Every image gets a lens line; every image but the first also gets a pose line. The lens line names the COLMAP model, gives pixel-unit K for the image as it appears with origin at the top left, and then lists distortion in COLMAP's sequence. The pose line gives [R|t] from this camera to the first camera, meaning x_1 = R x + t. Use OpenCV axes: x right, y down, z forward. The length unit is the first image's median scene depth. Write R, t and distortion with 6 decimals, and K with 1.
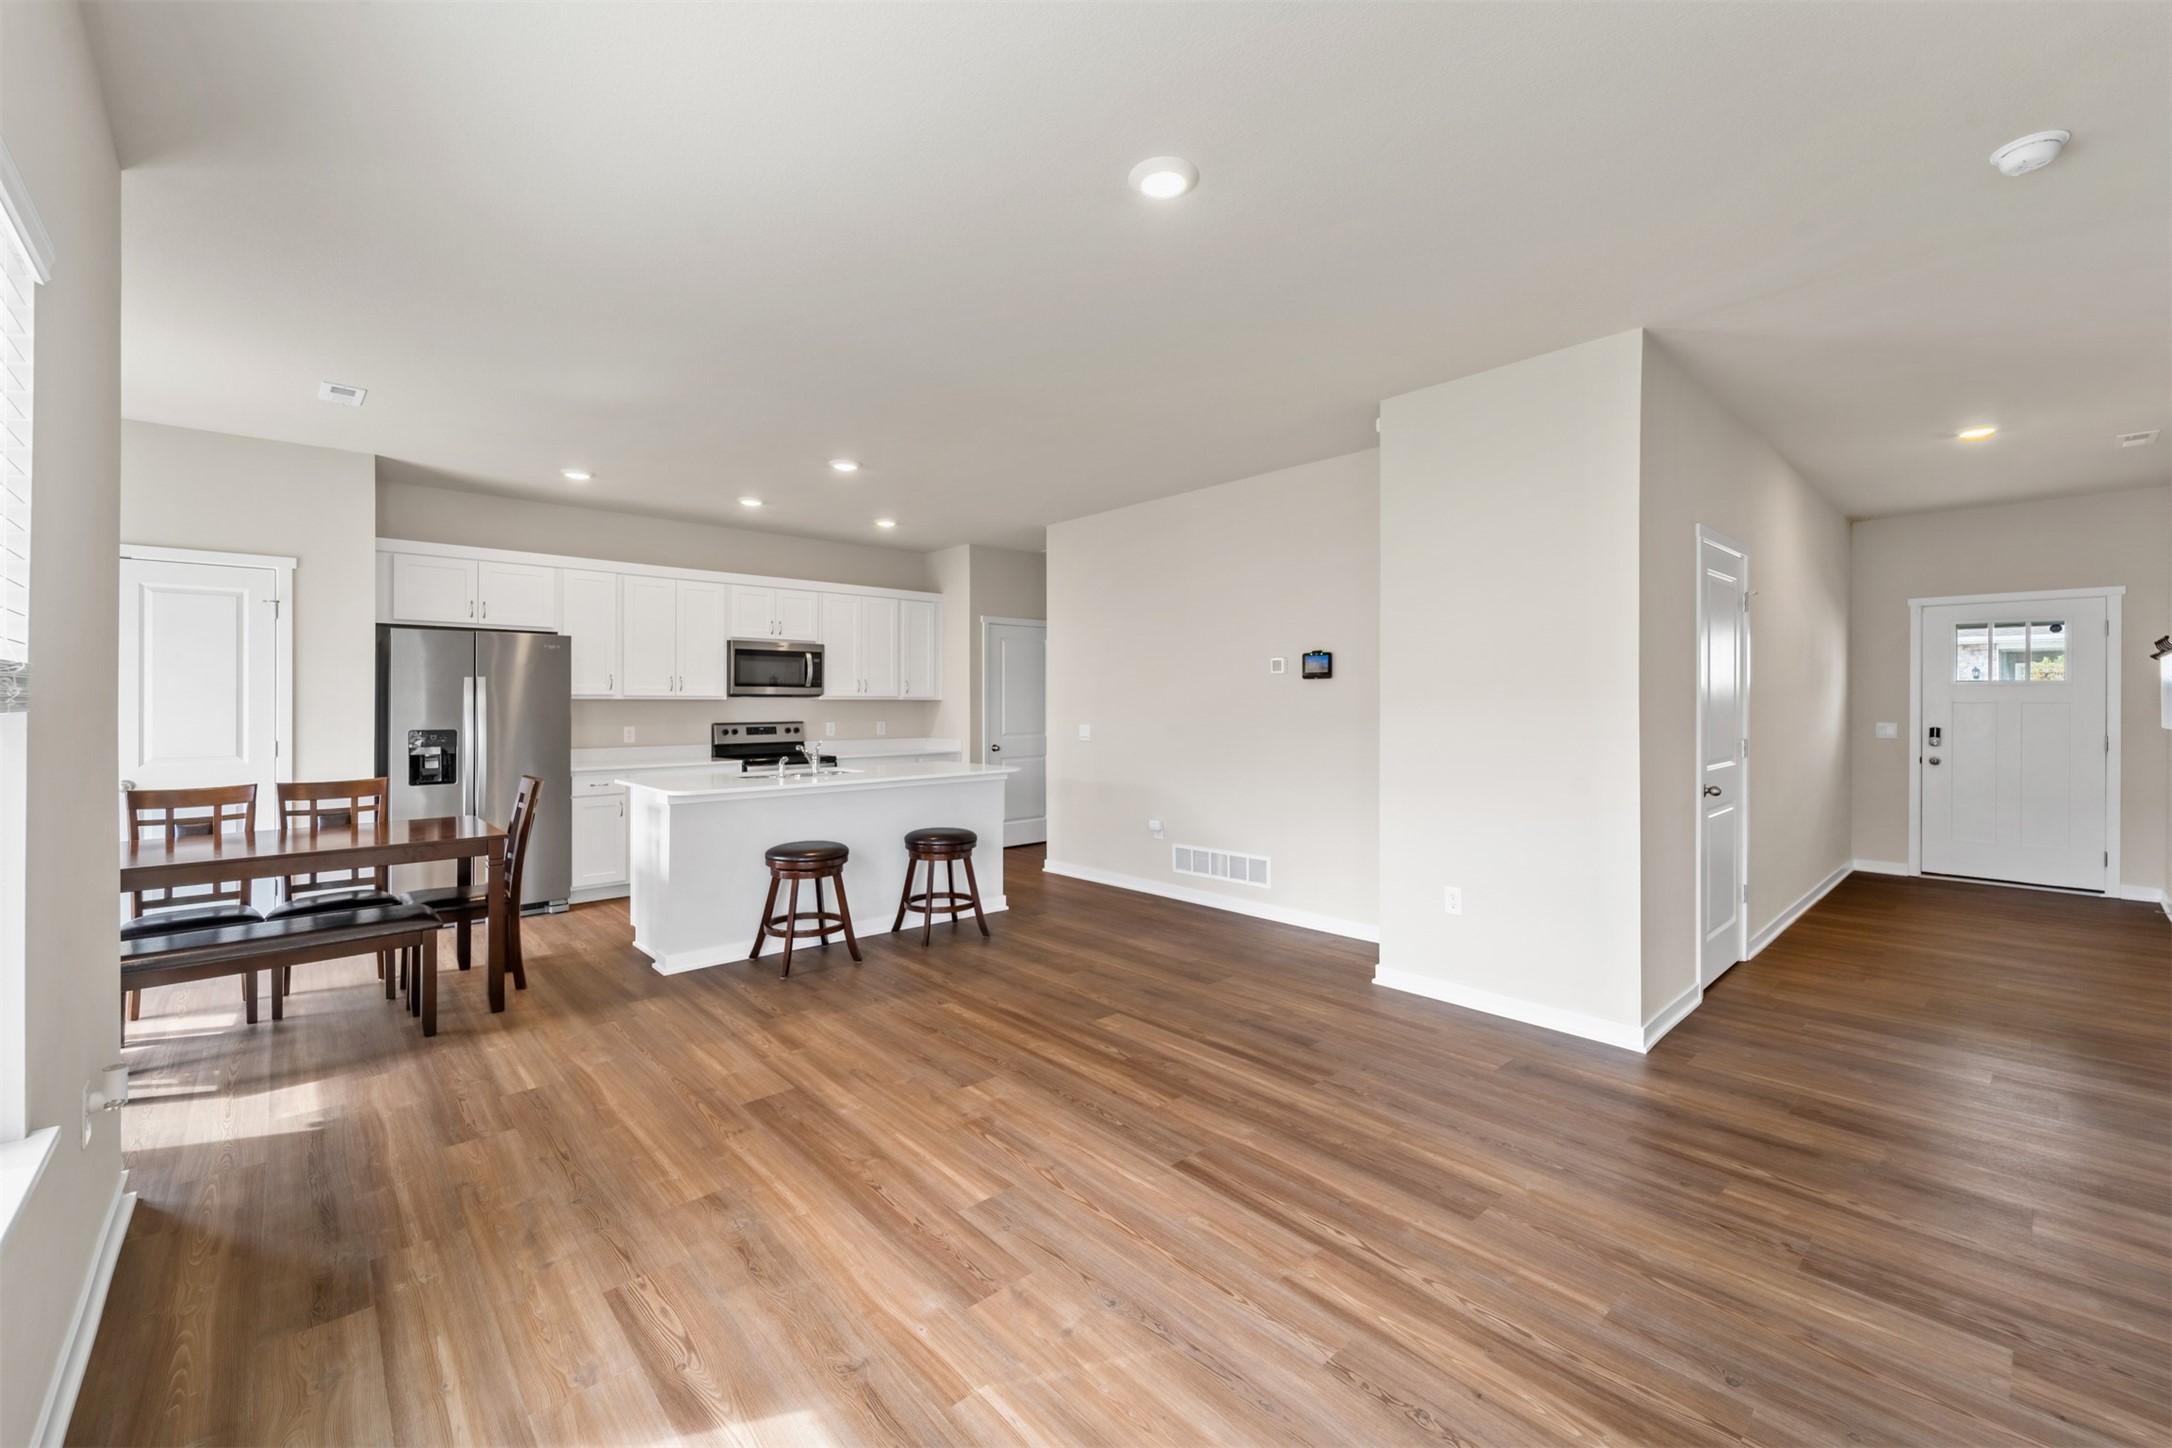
lens RADIAL K [[886.2, 0, 1084.4], [0, 886.2, 681.8], [0, 0, 1]] dist [-0.000217, -0.000861]
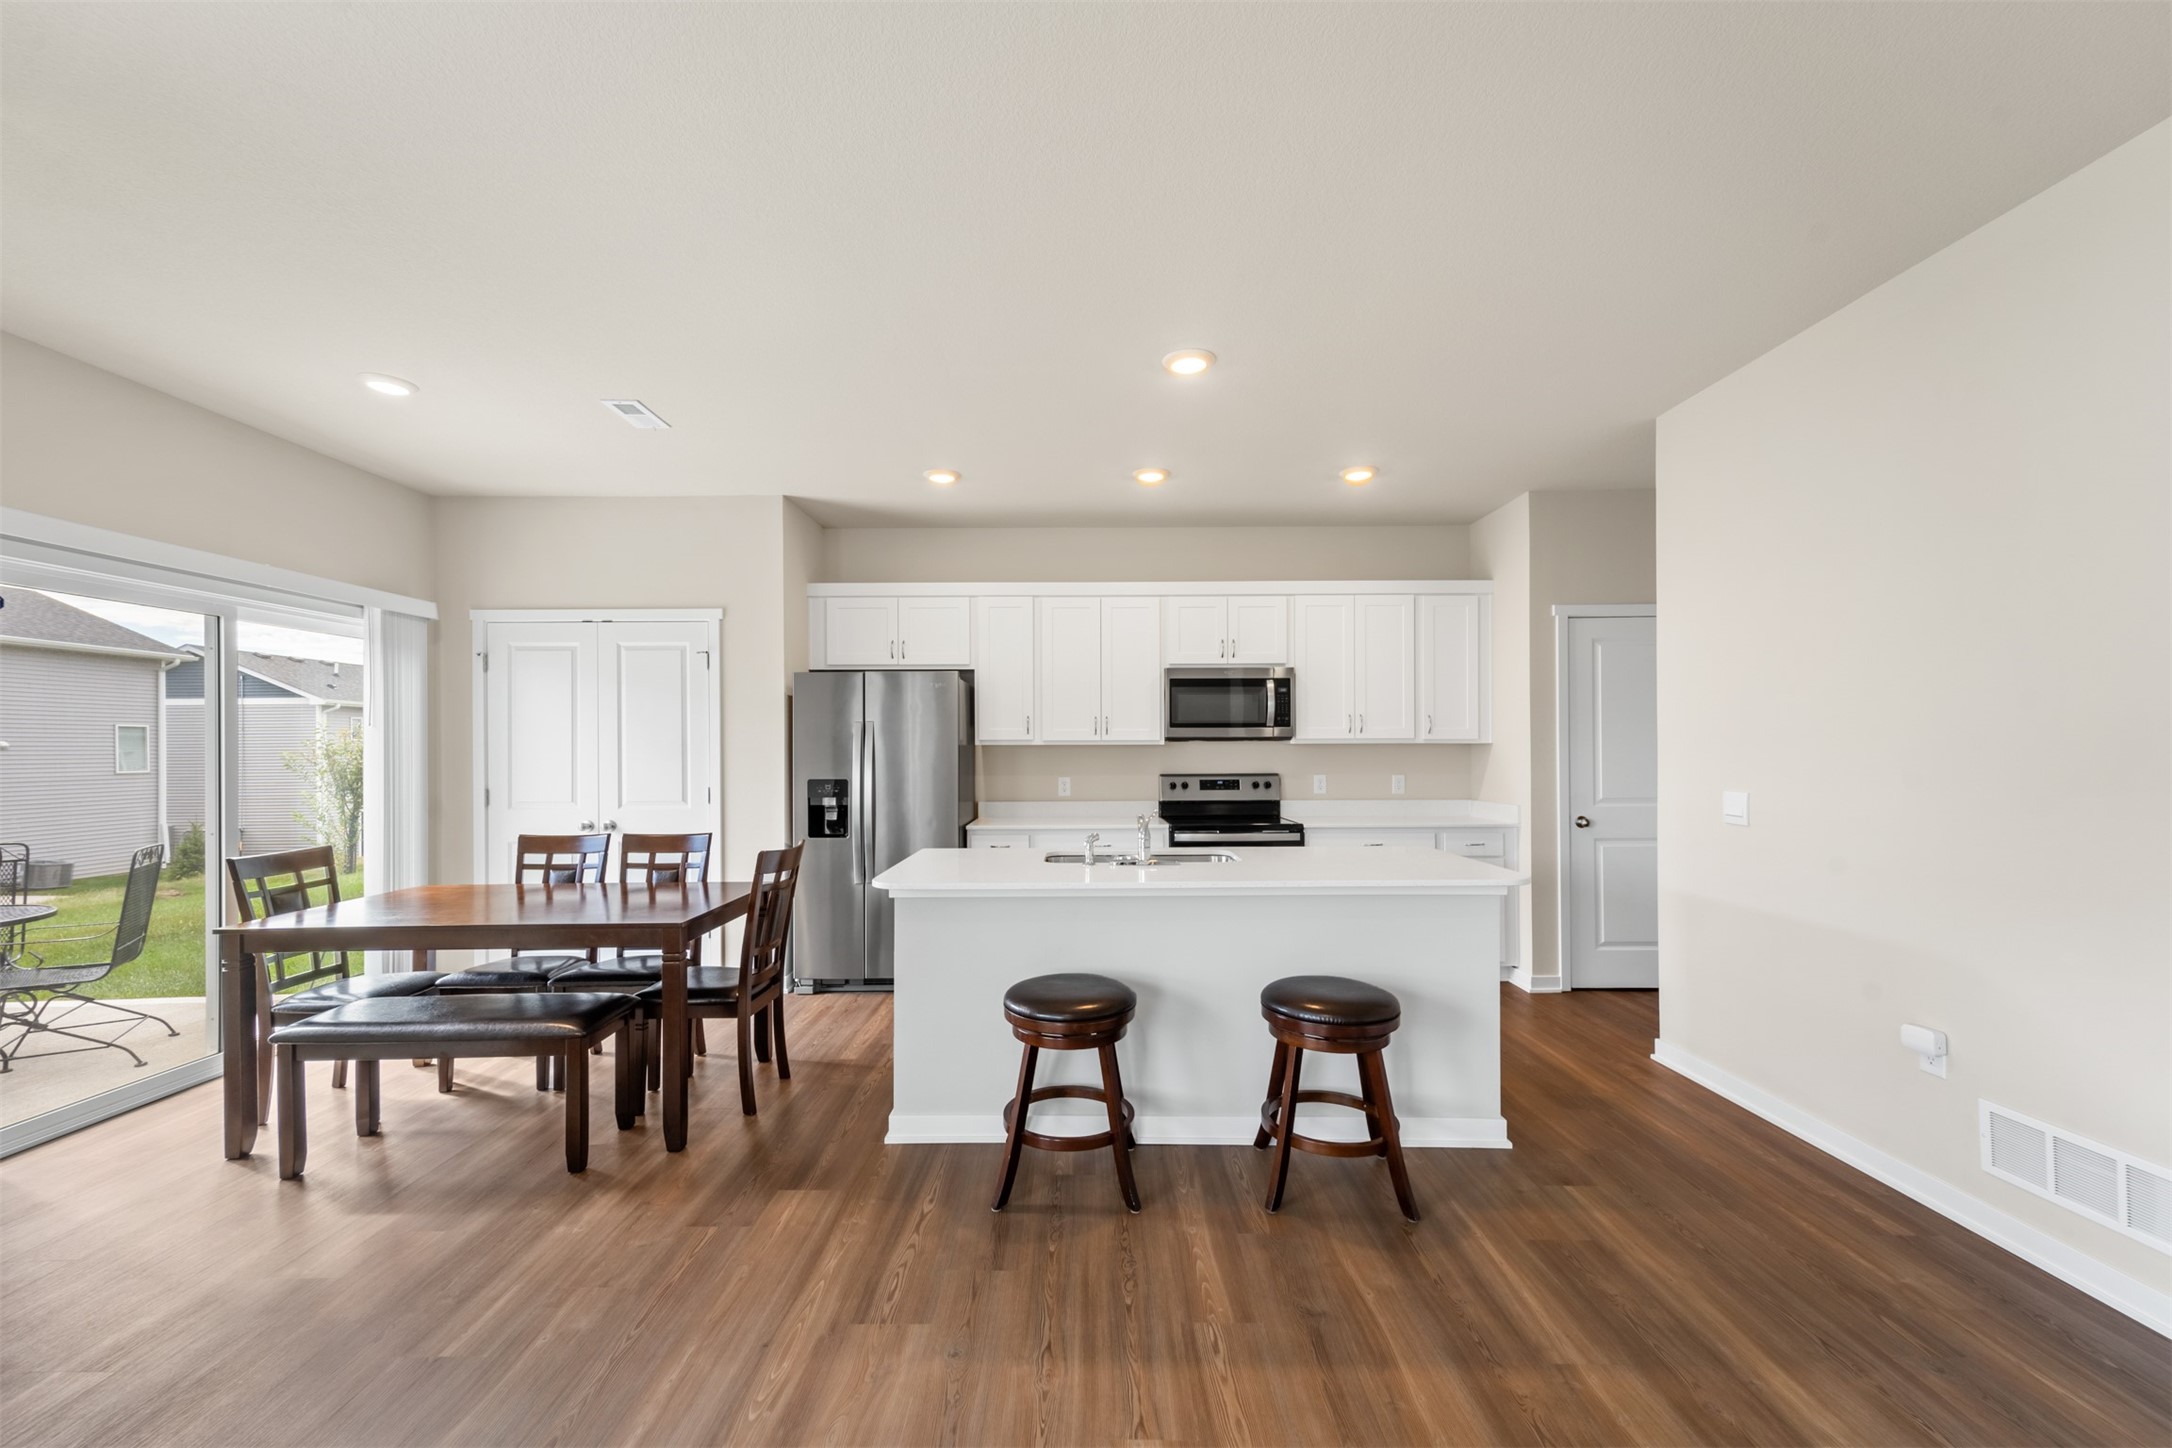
lens RADIAL K [[872.6, 0, 1083.3], [0, 872.6, 741.3], [0, 0, 1]] dist [0.011792, -0.000048]
pose [[0.731392, -0.007920, -0.681911, 0.095196], [0.019722, 0.999760, 0.009541, 0.011275], [0.681672, -0.020427, 0.731373, 0.531755]]
